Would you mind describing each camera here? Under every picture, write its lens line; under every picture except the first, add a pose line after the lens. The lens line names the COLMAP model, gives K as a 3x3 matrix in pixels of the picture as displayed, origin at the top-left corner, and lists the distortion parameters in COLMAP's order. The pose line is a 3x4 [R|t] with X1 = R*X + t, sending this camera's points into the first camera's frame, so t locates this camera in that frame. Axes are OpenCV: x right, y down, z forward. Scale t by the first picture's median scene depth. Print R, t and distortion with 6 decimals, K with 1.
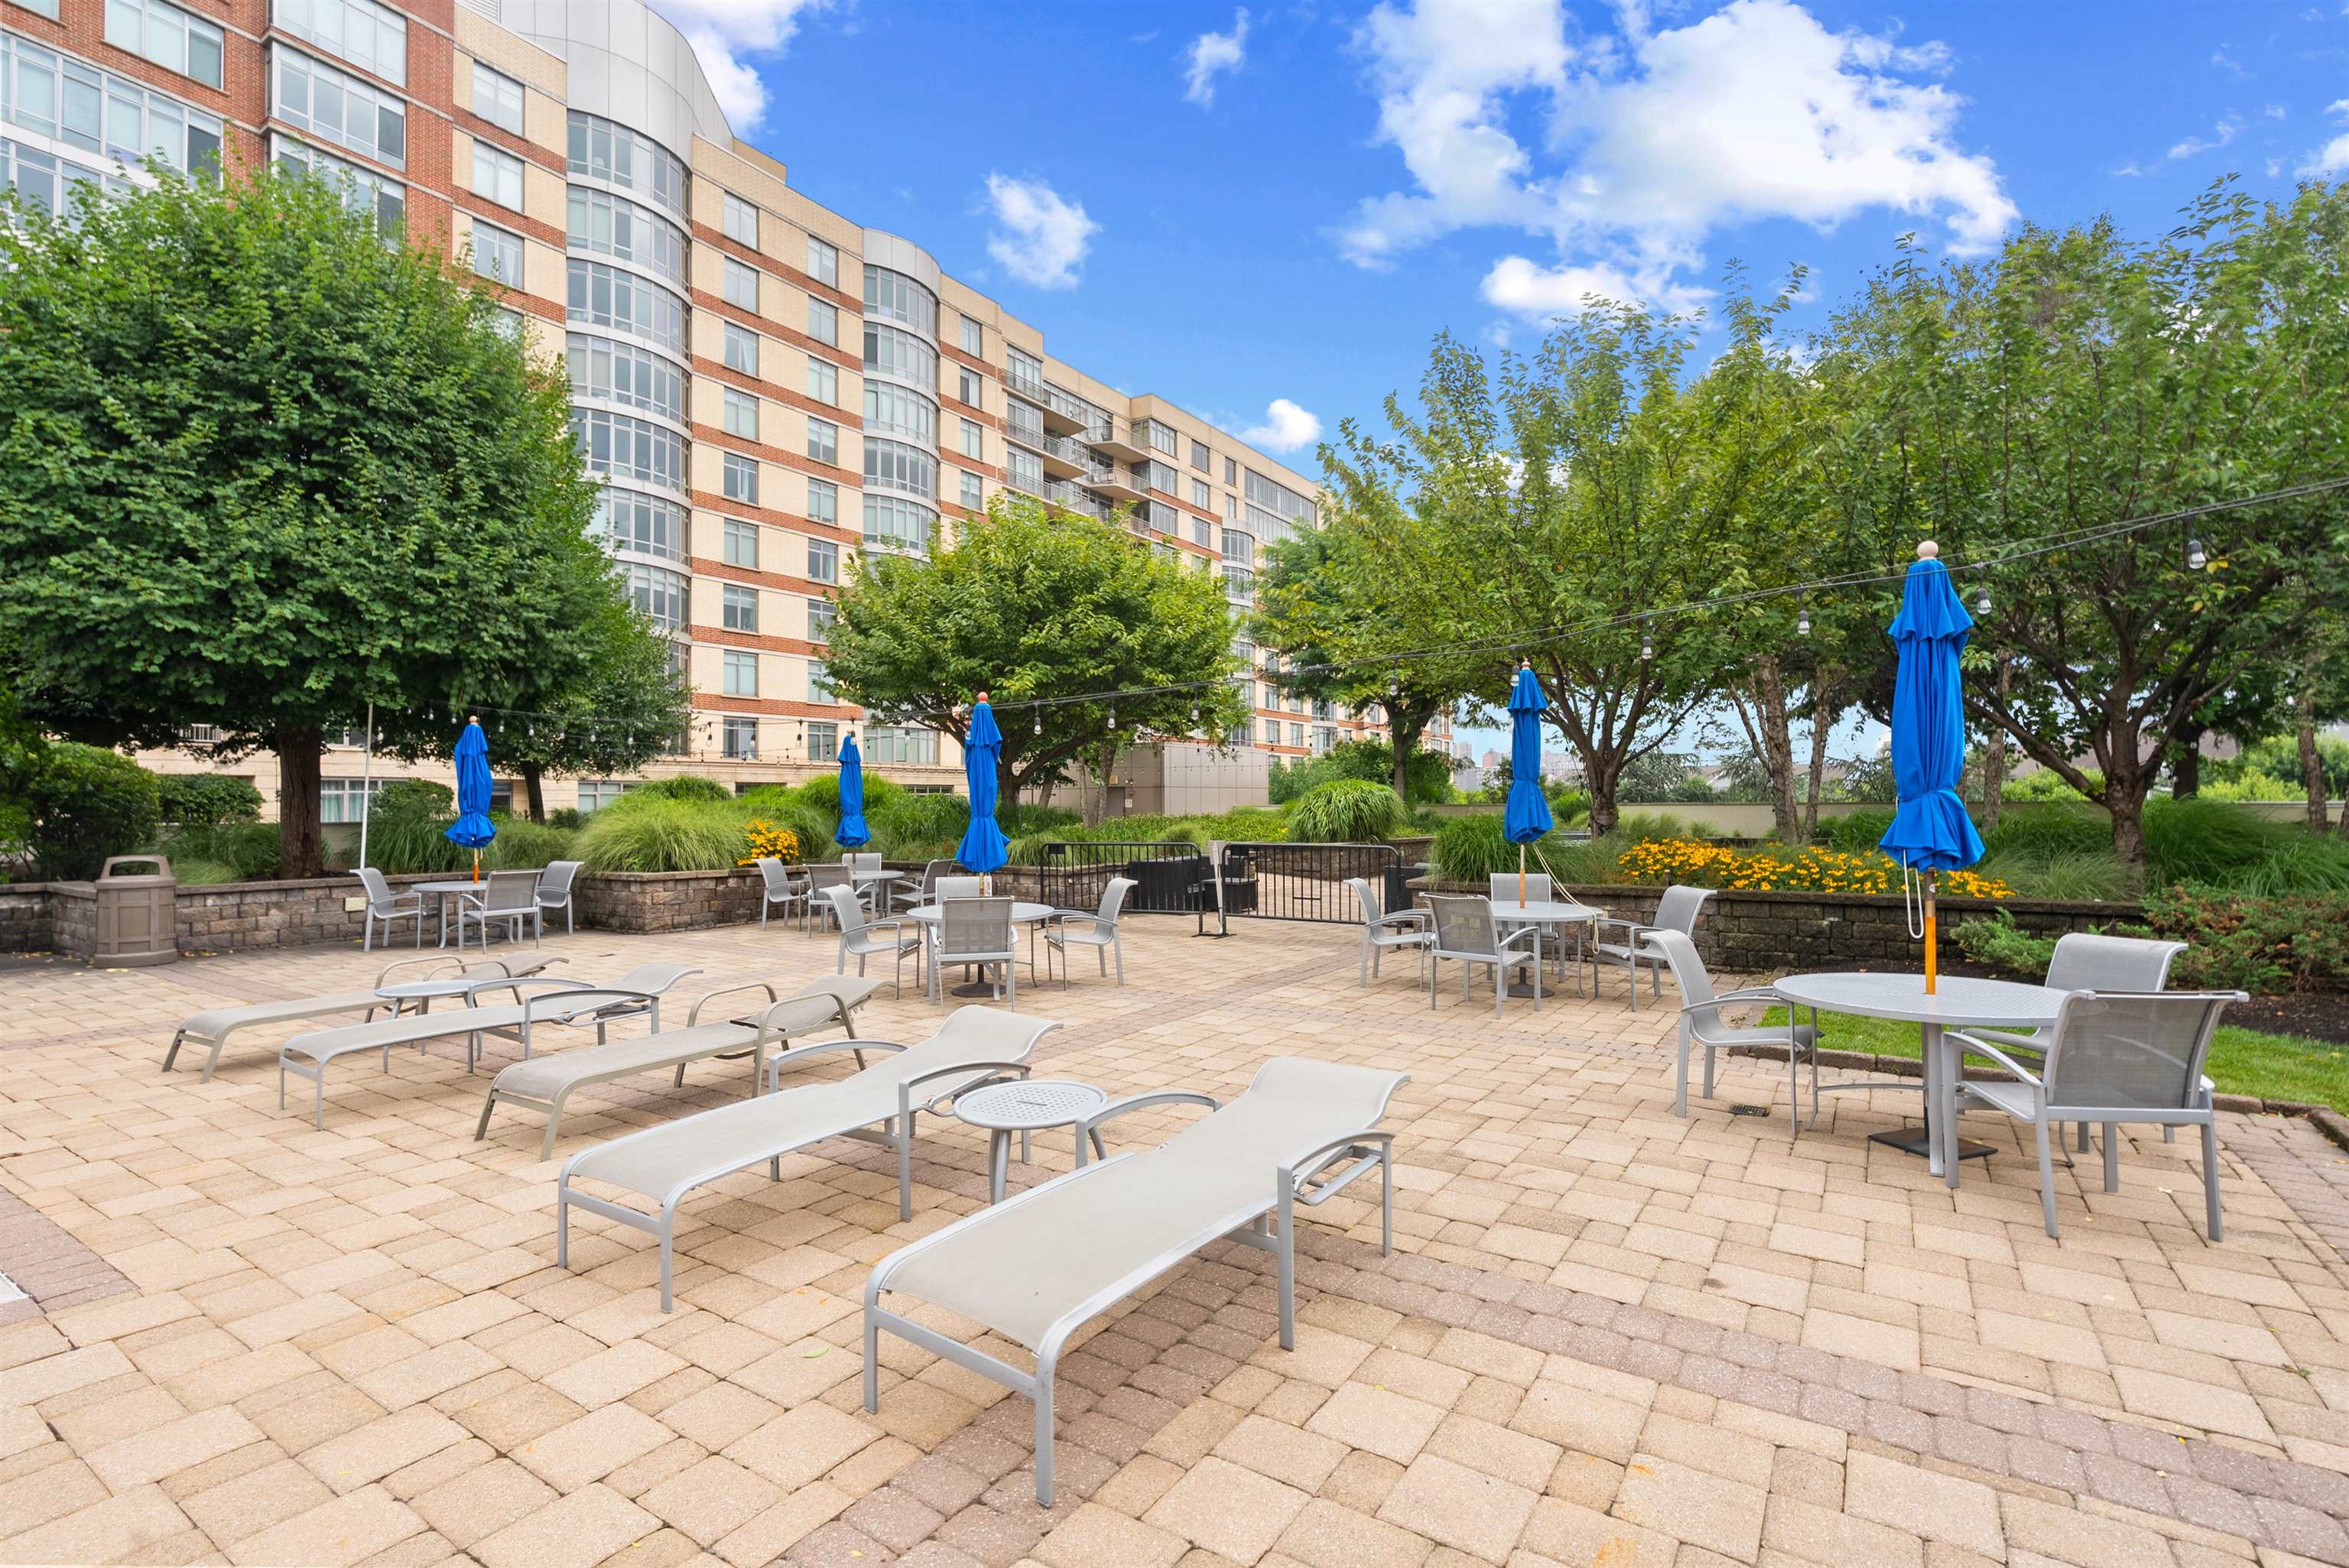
lens RADIAL K [[1096.7, 0, 1172.8], [0, 1096.7, 755.5], [0, 0, 1]] dist [-0.001937, 0.001065]
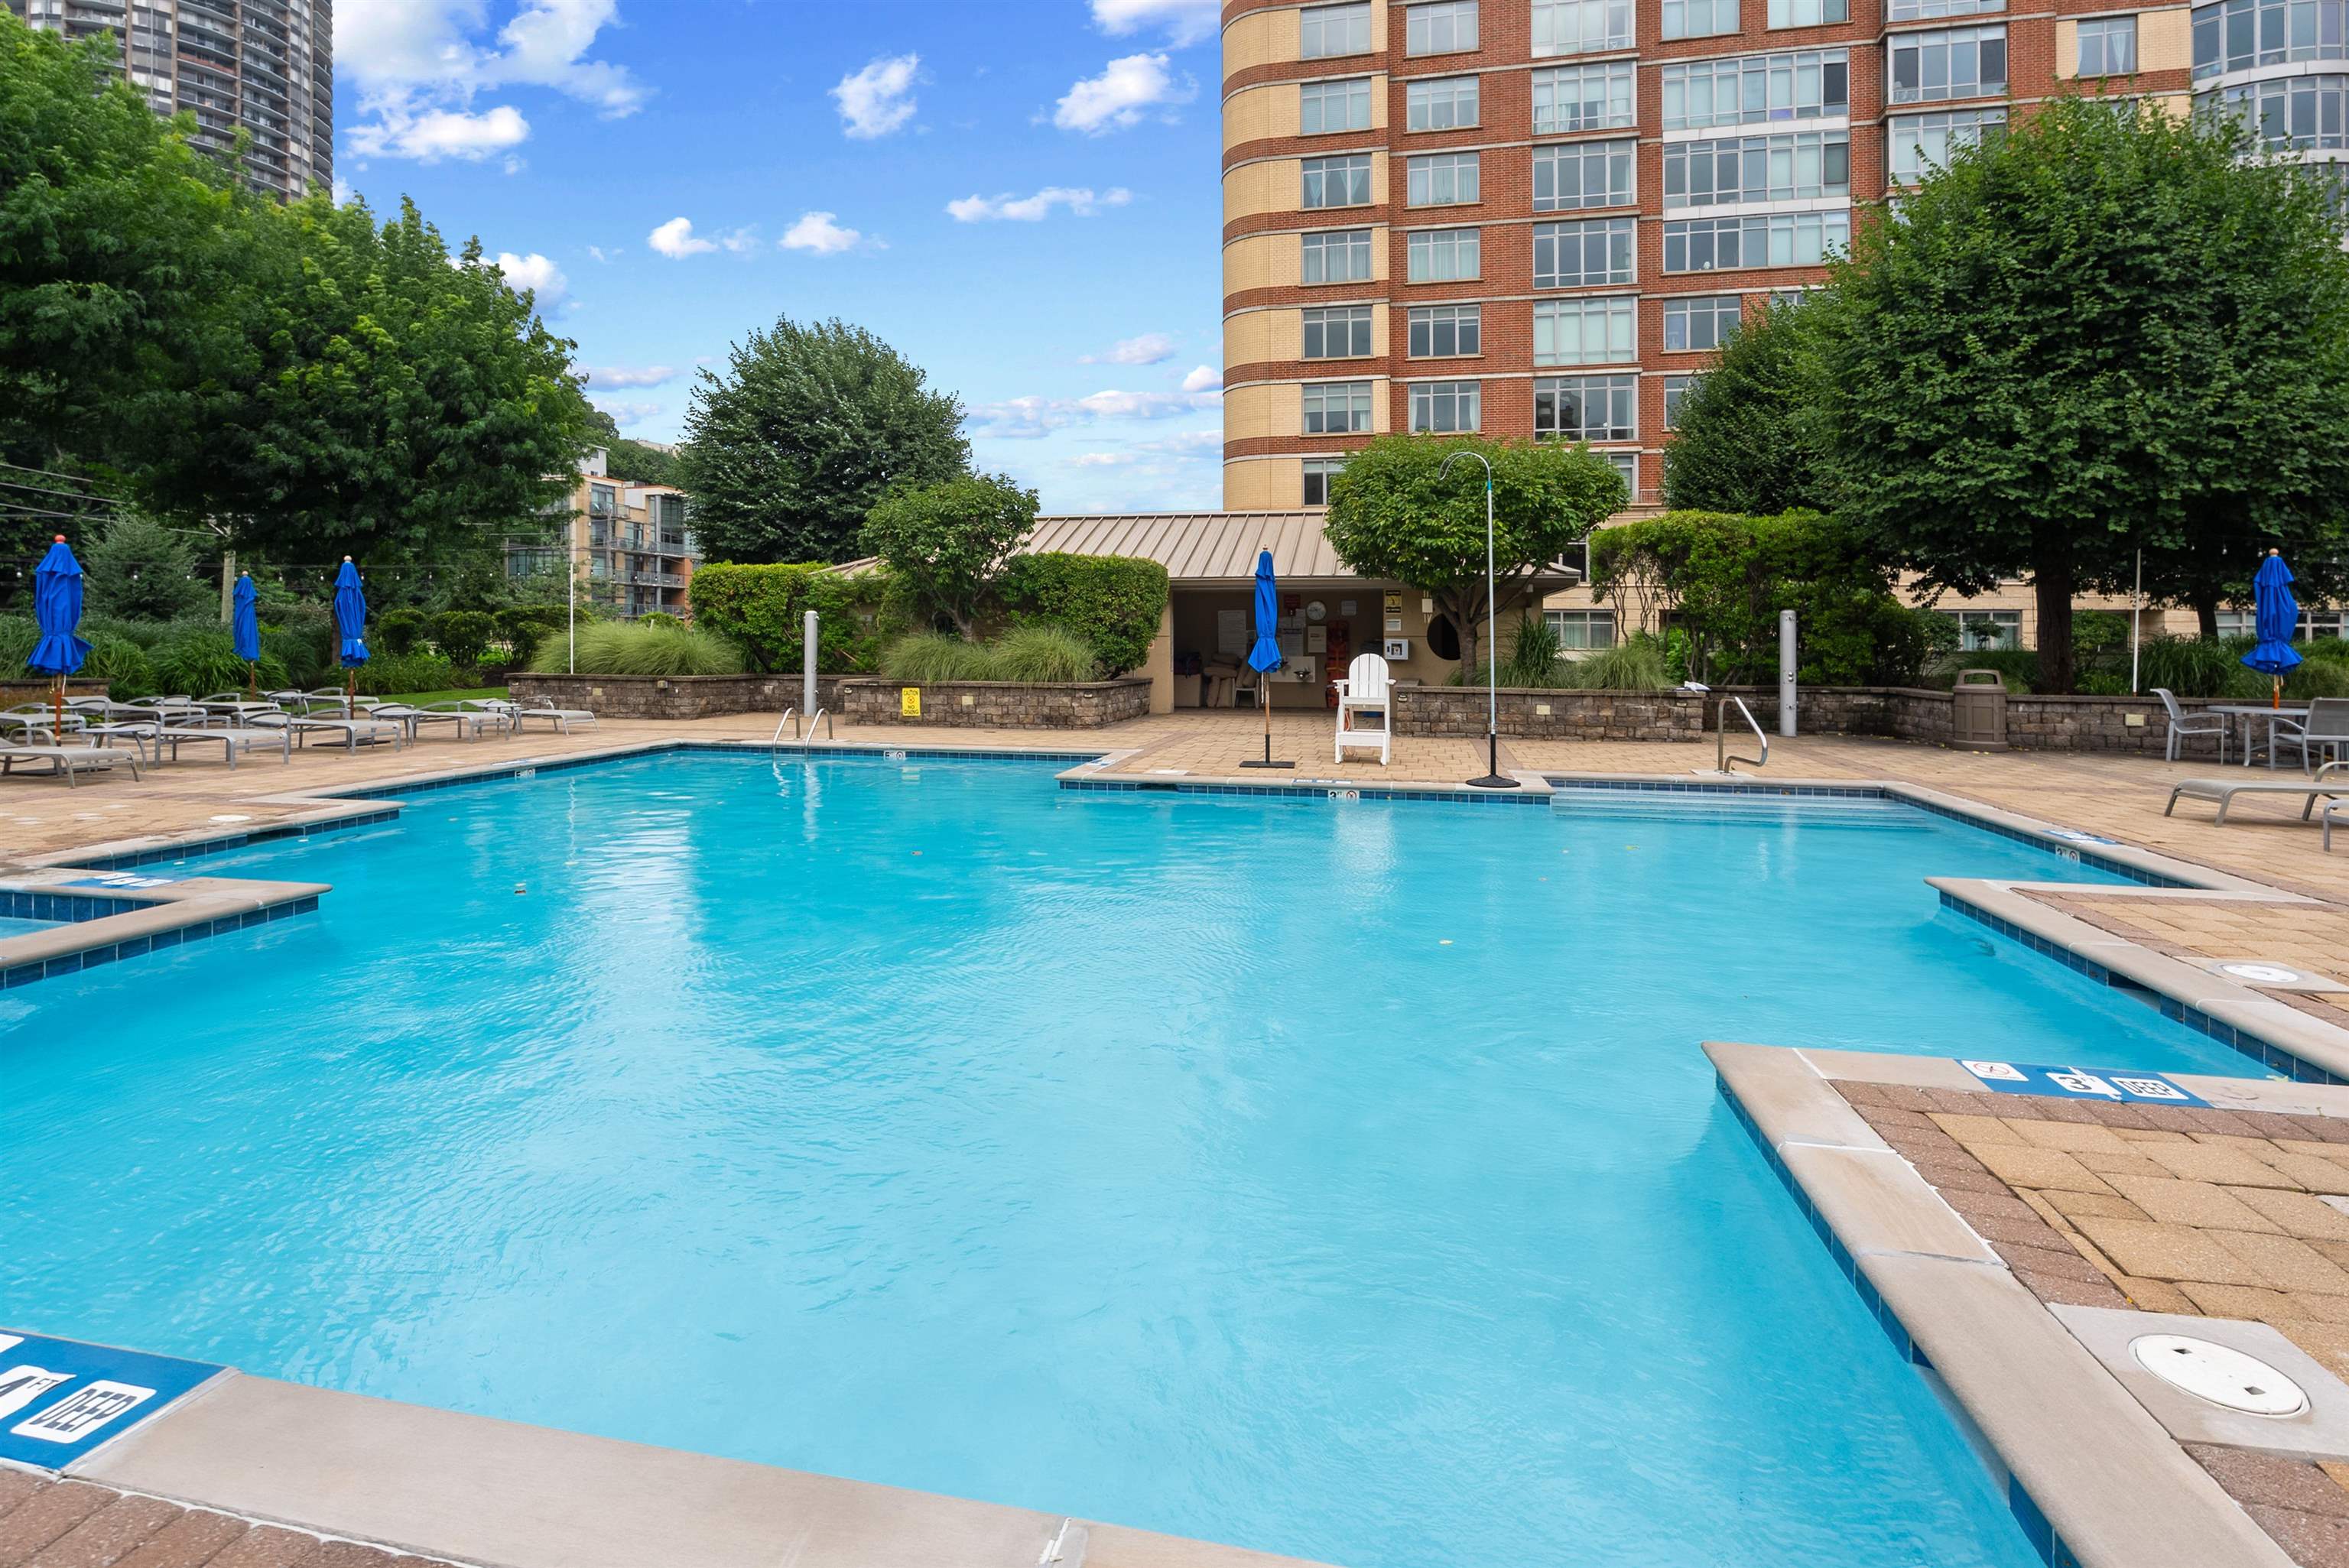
lens RADIAL K [[1141.1, 0, 1170.3], [0, 1141.1, 614.9], [0, 0, 1]] dist [0.002784, 0.001491]
pose [[0.362588, -0.007929, -0.931916, -0.000123], [0.031936, 0.999482, 0.003922, -0.002955], [0.931402, -0.031183, 0.362654, -0.104087]]
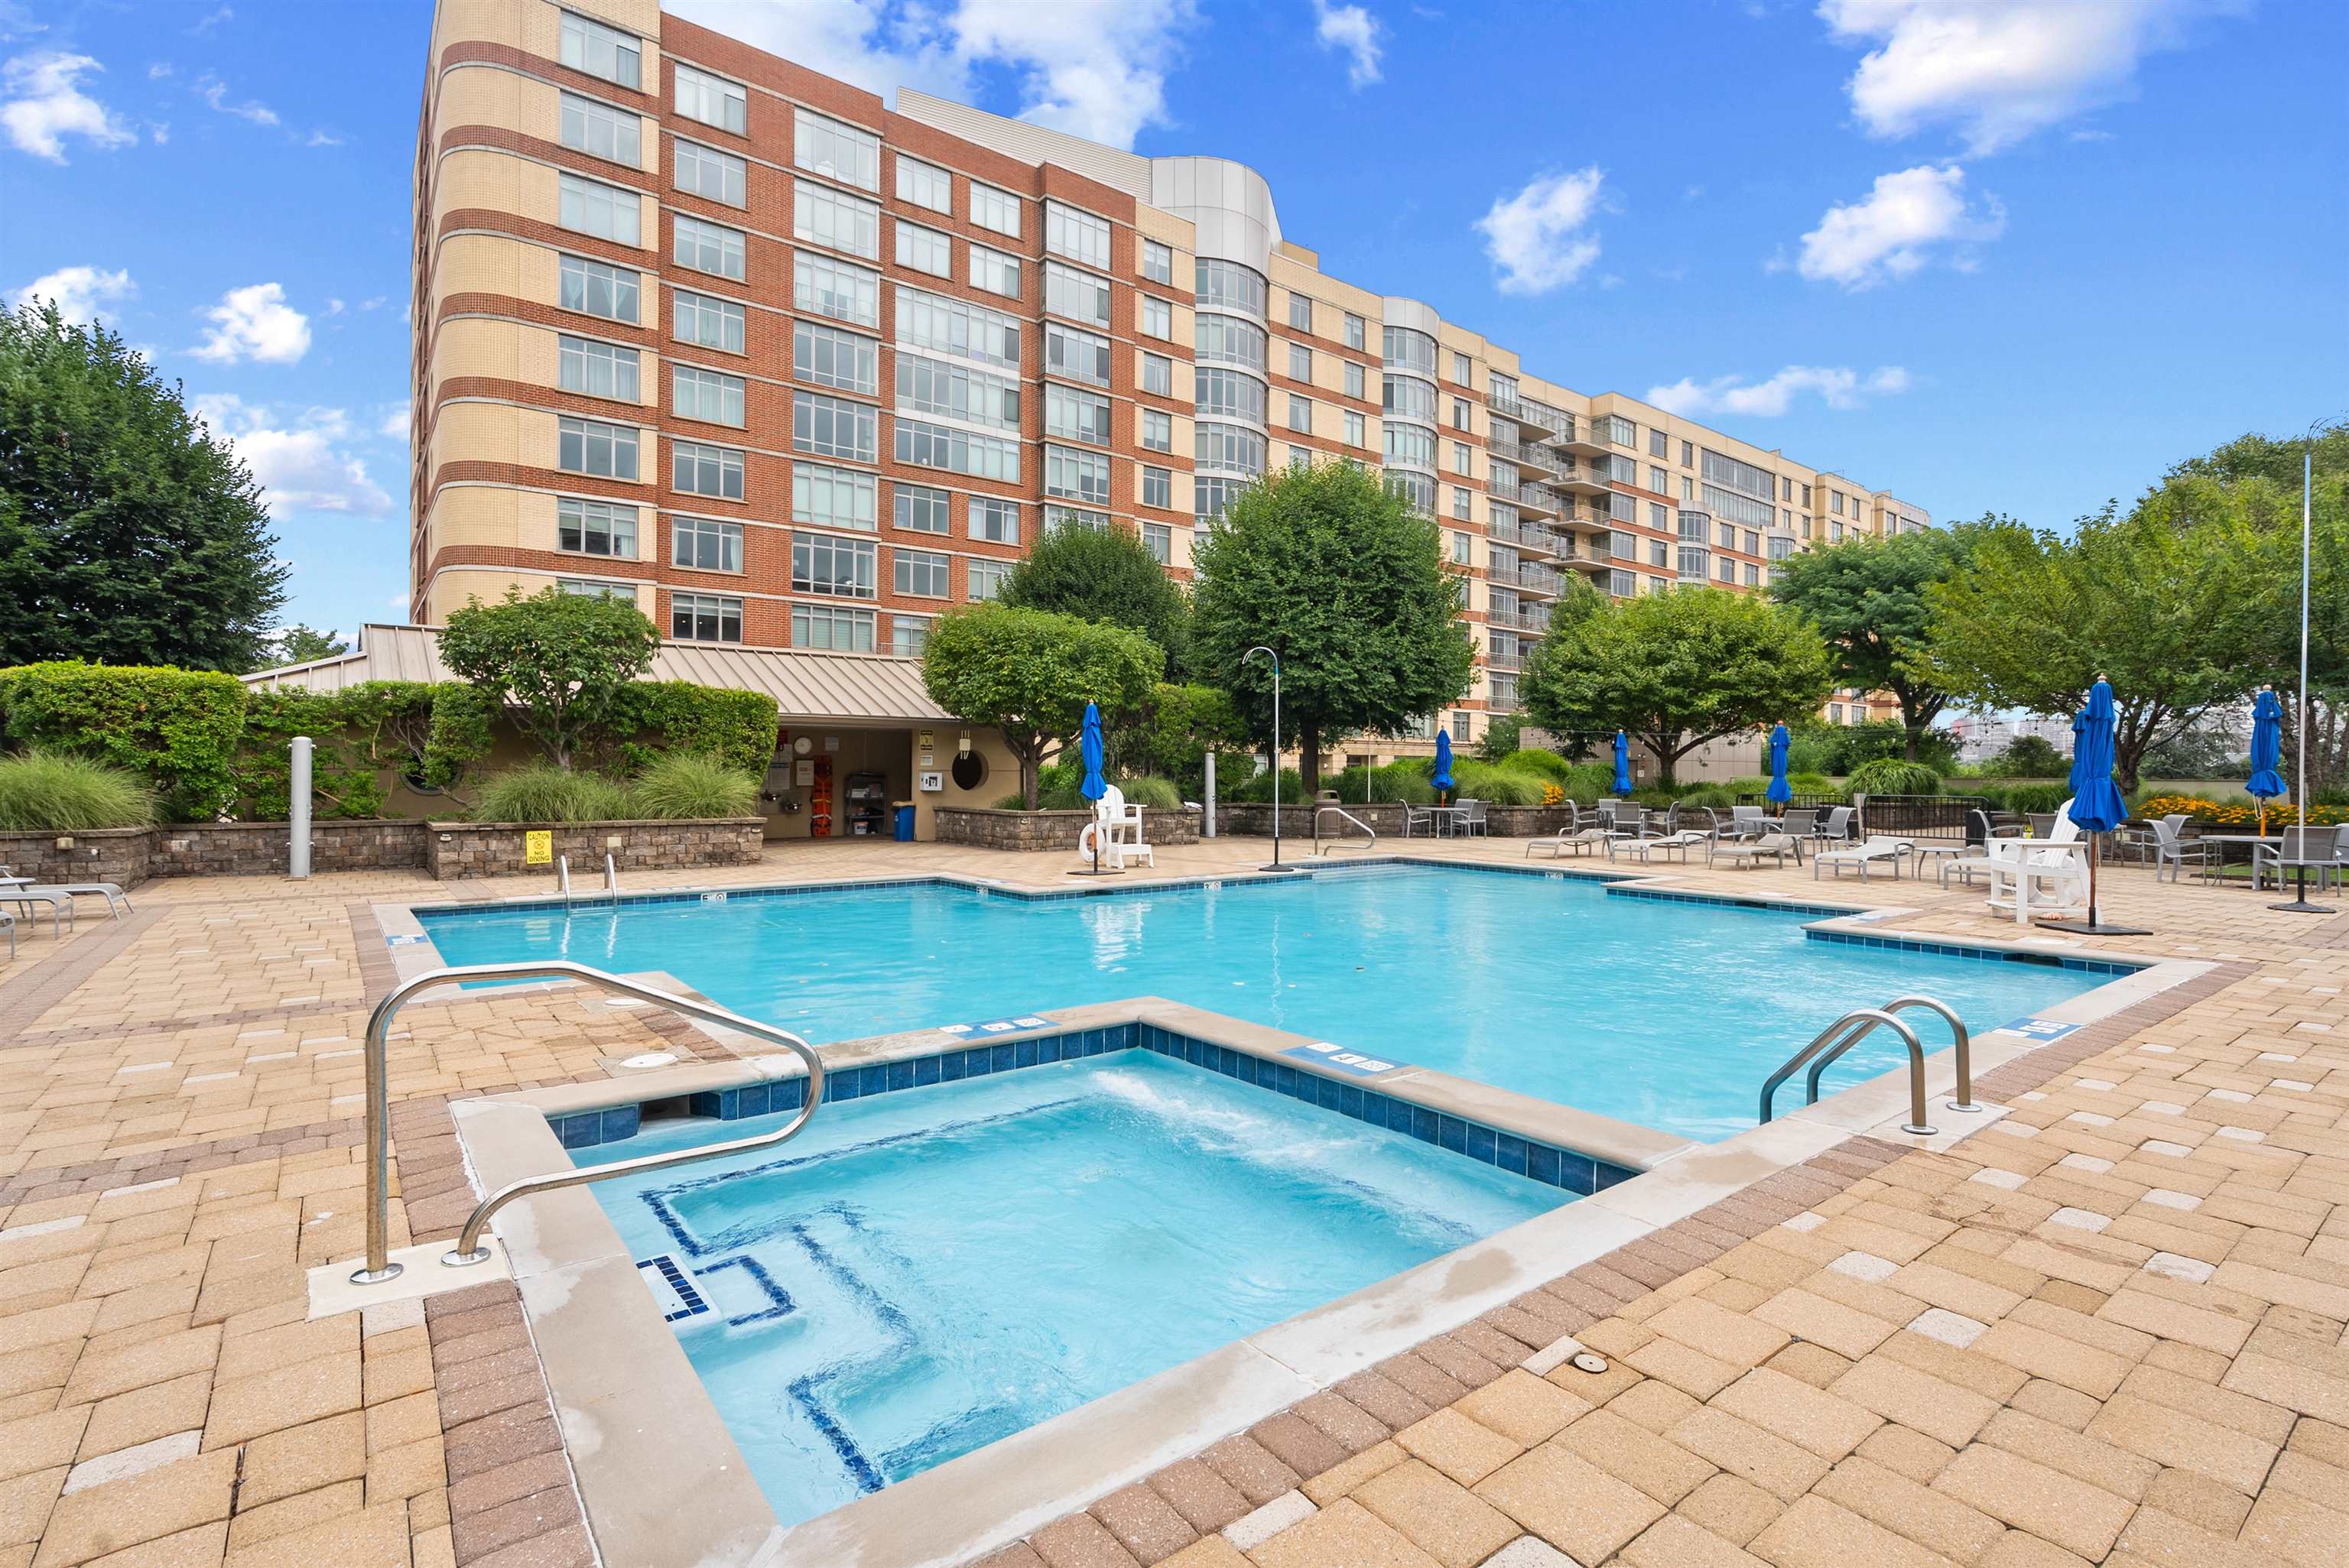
lens RADIAL K [[1096.7, 0, 1172.8], [0, 1096.7, 755.5], [0, 0, 1]] dist [-0.001937, 0.001065]
pose [[0.942435, 0.007003, -0.334317, -0.120771], [0.002379, 0.999615, 0.027648, -0.010731], [0.334382, -0.026852, 0.942055, -0.303644]]
